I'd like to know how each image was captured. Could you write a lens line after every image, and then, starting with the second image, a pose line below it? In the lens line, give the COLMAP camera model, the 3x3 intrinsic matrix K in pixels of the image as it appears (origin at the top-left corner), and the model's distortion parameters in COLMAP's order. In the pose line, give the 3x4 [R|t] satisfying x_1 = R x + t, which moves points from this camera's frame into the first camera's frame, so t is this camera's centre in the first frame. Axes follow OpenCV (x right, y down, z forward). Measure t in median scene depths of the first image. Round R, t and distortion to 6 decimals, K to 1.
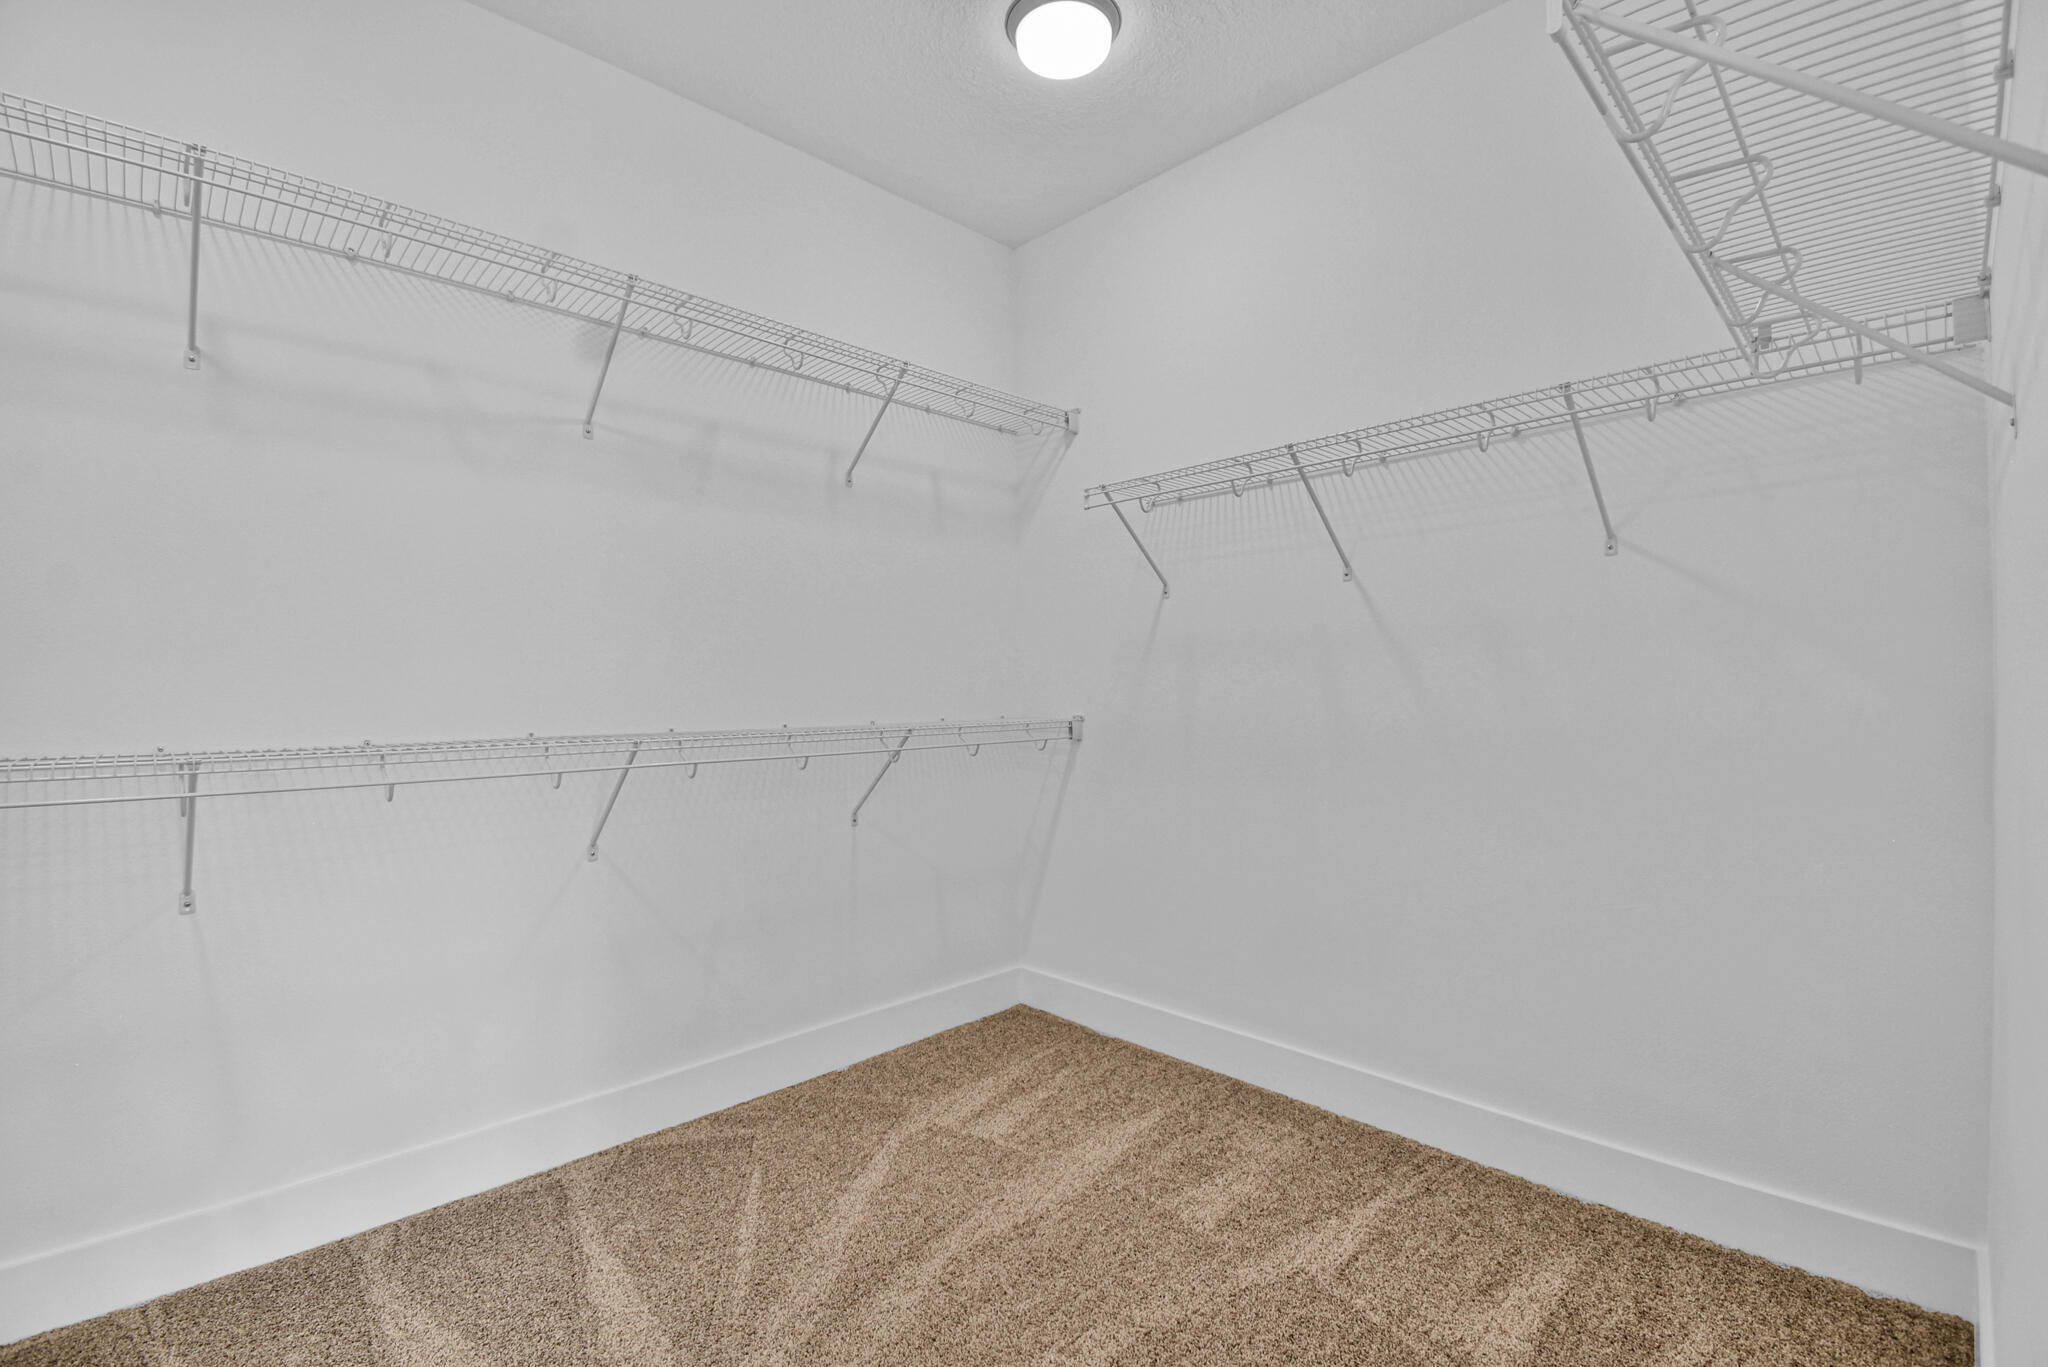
lens RADIAL K [[906.3, 0, 1024.0], [0, 906.3, 683.5], [0, 0, 1]] dist [0.012317, -0.018425]
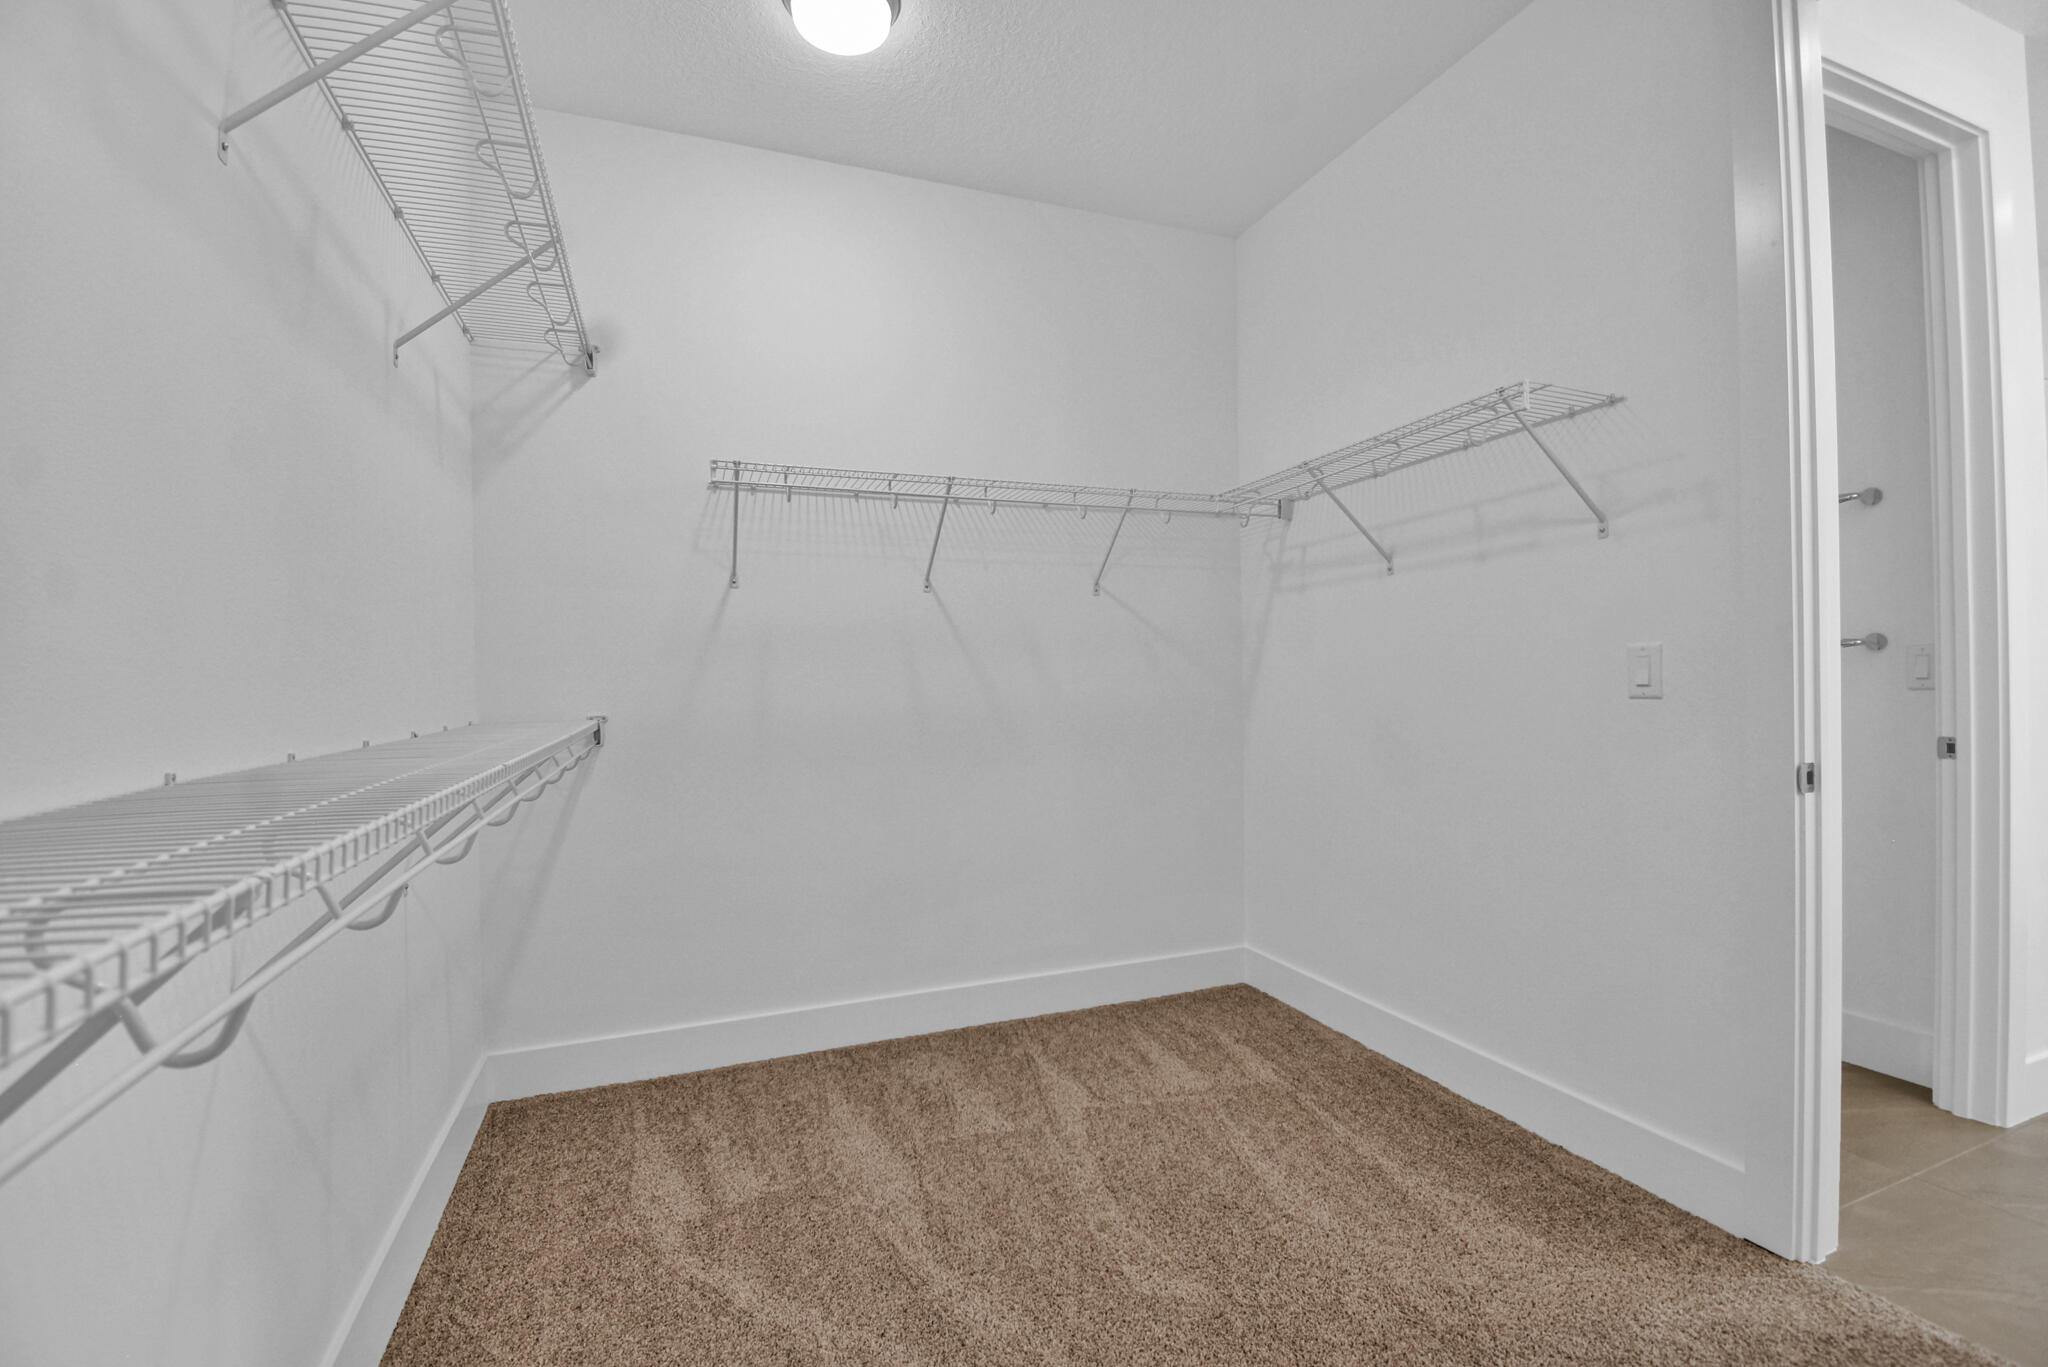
lens RADIAL K [[906.3, 0, 1024.0], [0, 906.3, 683.5], [0, 0, 1]] dist [0.012317, -0.018425]
pose [[0.391825, 0.004322, 0.920030, -0.766593], [0.008677, 0.999927, -0.008393, 0.021945], [-0.919999, 0.011271, 0.391759, 0.434660]]
